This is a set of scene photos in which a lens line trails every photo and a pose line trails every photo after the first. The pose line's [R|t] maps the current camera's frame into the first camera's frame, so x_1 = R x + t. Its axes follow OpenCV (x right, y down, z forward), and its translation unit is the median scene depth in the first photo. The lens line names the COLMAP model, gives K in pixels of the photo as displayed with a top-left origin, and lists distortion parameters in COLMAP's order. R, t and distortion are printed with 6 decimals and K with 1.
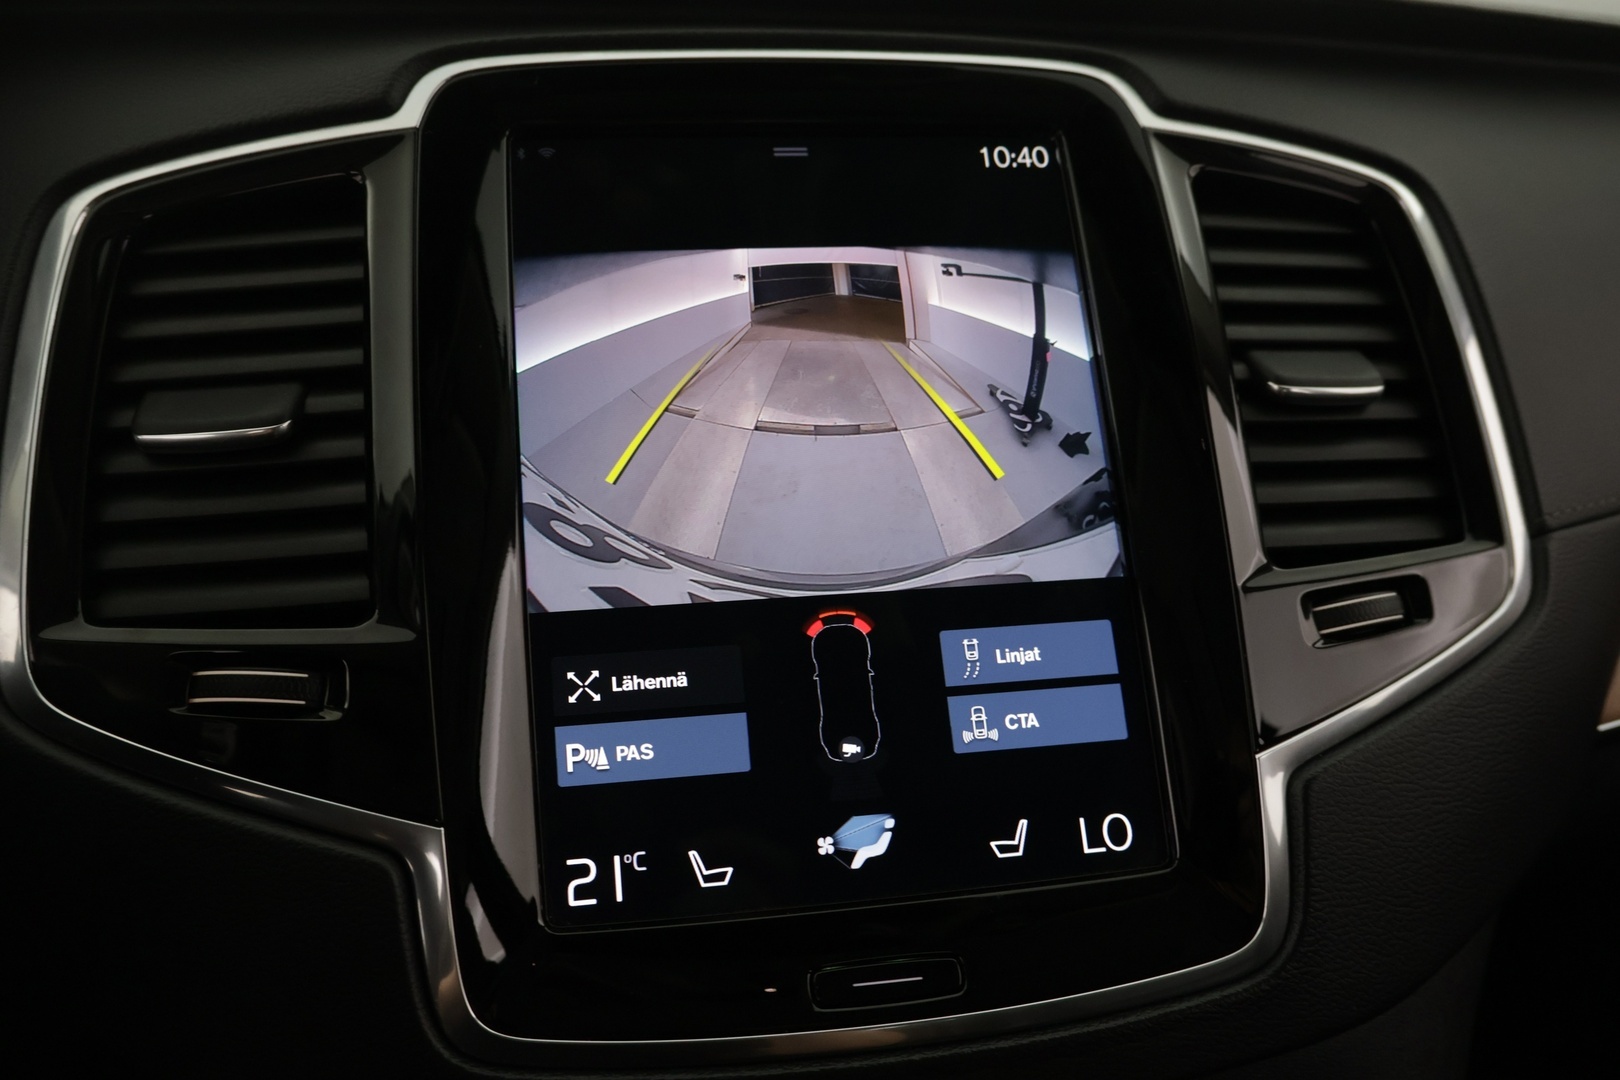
lens RADIAL K [[1363.2, 0, 809.5], [0, 1363.2, 536.0], [0, 0, 1]] dist [-0.030885, 0.031588]
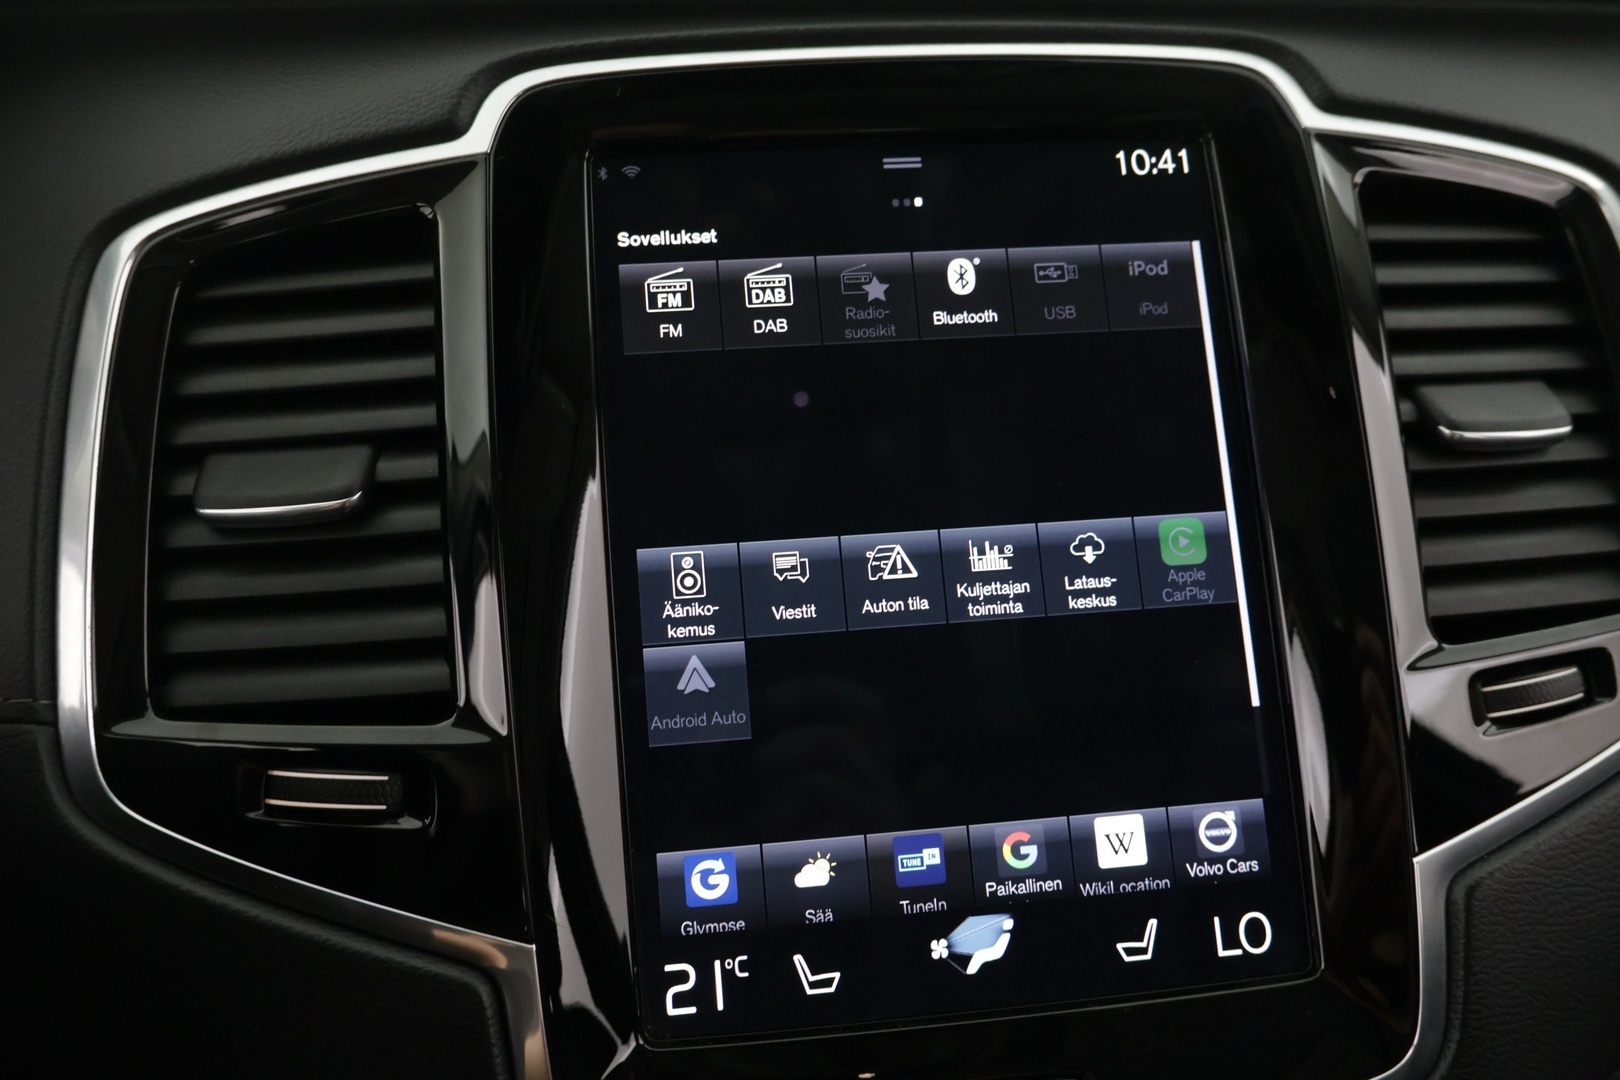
lens RADIAL K [[1363.2, 0, 806.4], [0, 1363.2, 551.5], [0, 0, 1]] dist [-0.030885, 0.031588]
pose [[0.998251, 0.005956, -0.058824, -0.025202], [0.000324, 0.994346, 0.106184, -0.138472], [0.059123, -0.106017, 0.992605, 0.095486]]
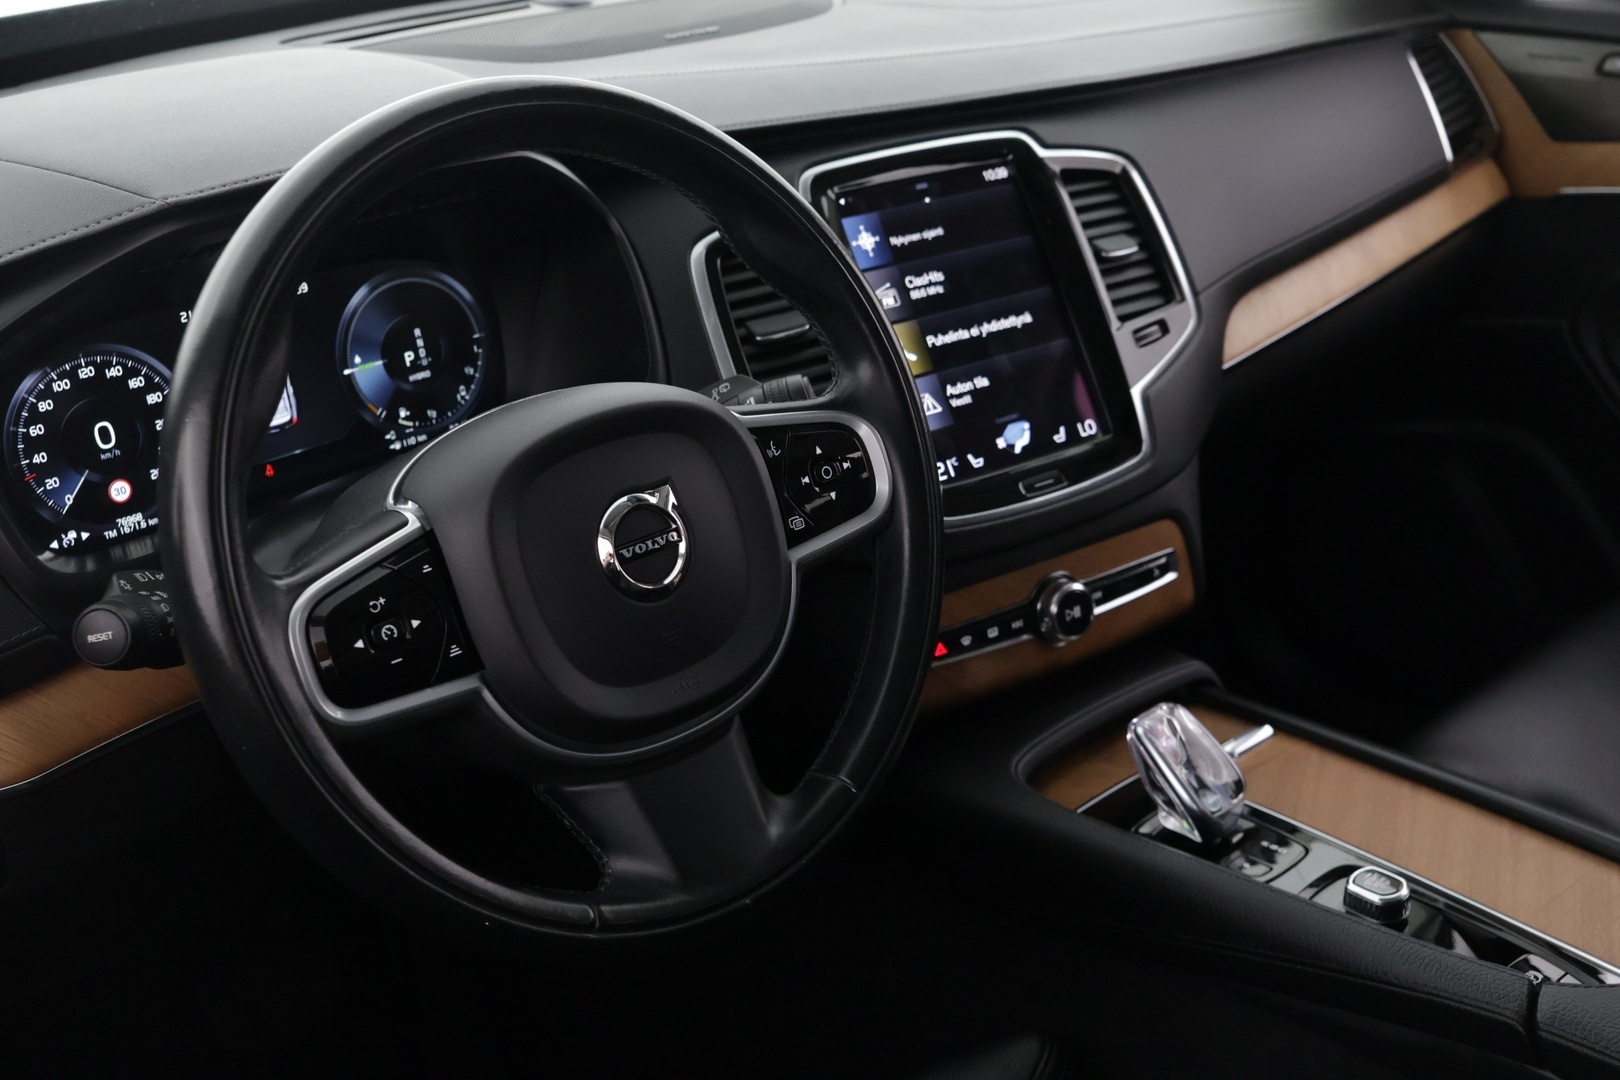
lens RADIAL K [[1901.9, 0, 808.8], [0, 1901.9, 540.7], [0, 0, 1]] dist [0.030518, 0.000000]
pose [[0.906570, -0.194290, 0.374676, -1.796520], [0.158348, 0.979469, 0.124766, -0.129241], [-0.391225, -0.053780, 0.918722, -2.355311]]
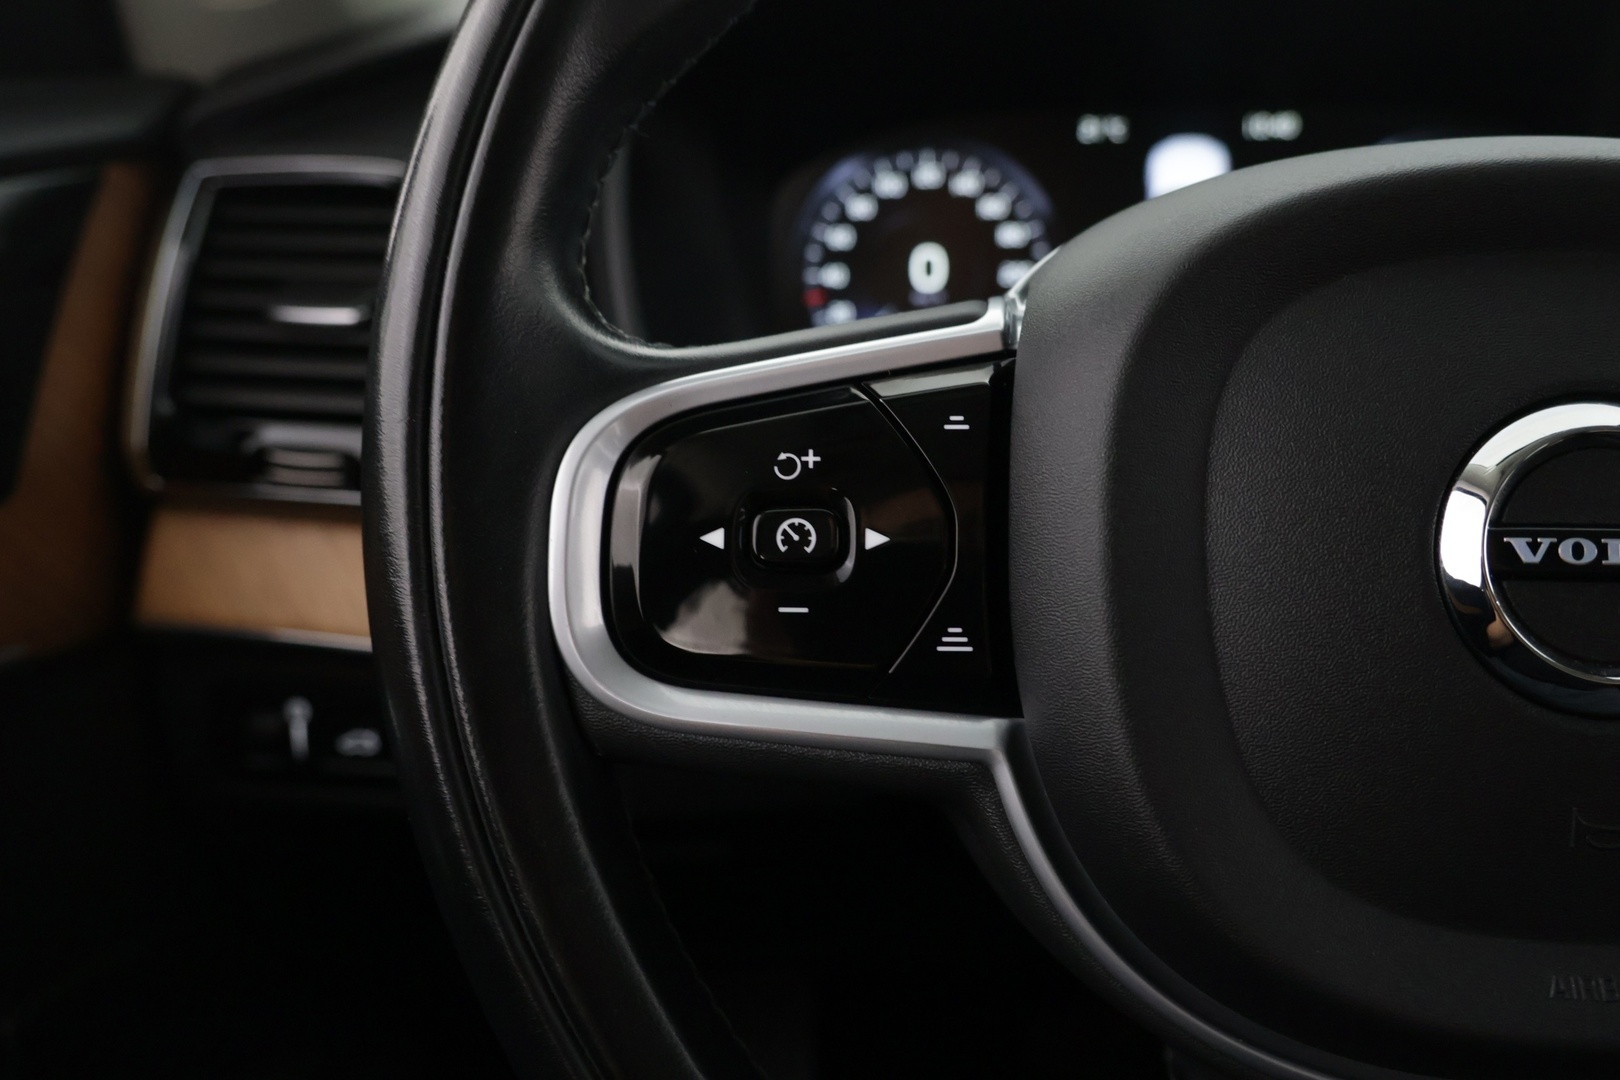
lens RADIAL K [[1490.5, 0, 786.5], [0, 1490.5, 581.3], [0, 0, 1]] dist [0.007521, 0.000000]
pose [[0.926821, 0.122800, -0.354855, -1.134125], [-0.107112, 0.992211, 0.063602, 0.173180], [0.359902, -0.020938, 0.932755, -0.669759]]
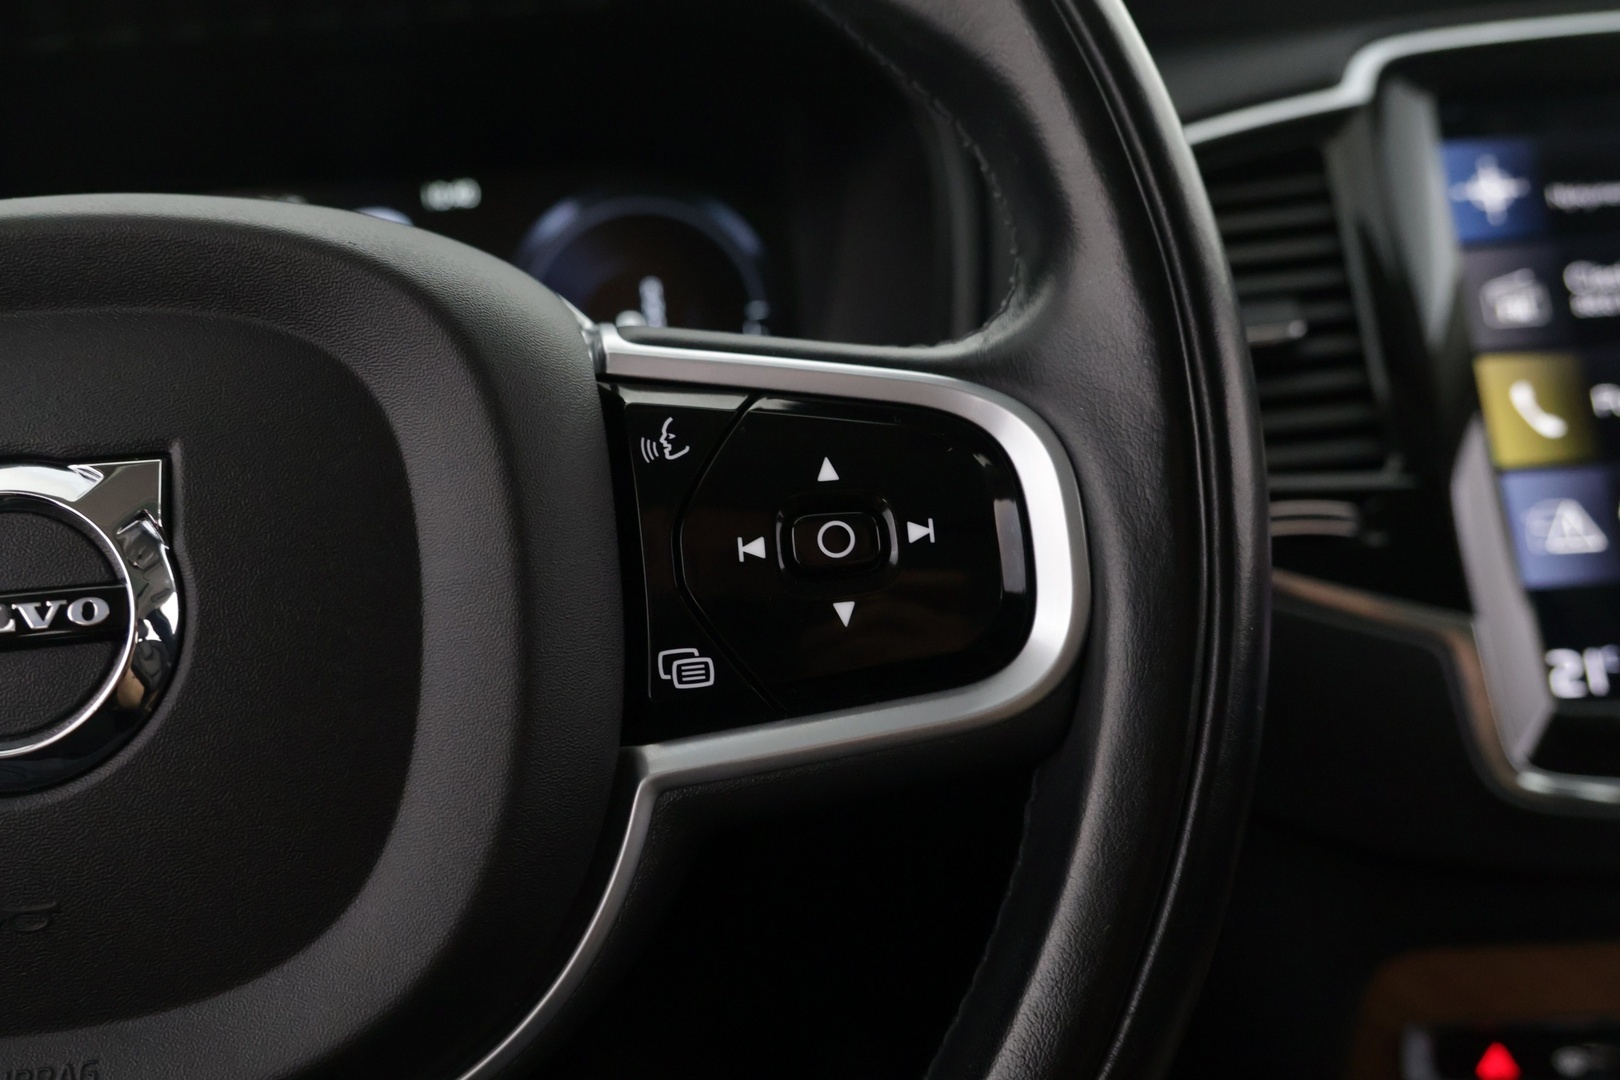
lens RADIAL K [[1490.5, 0, 820.0], [0, 1490.5, 529.9], [0, 0, 1]] dist [0.007521, 0.000000]
pose [[0.982249, -0.011238, -0.187242, -0.552770], [0.005780, 0.999543, -0.029670, 0.147591], [0.187490, 0.028061, 0.981866, -0.473585]]
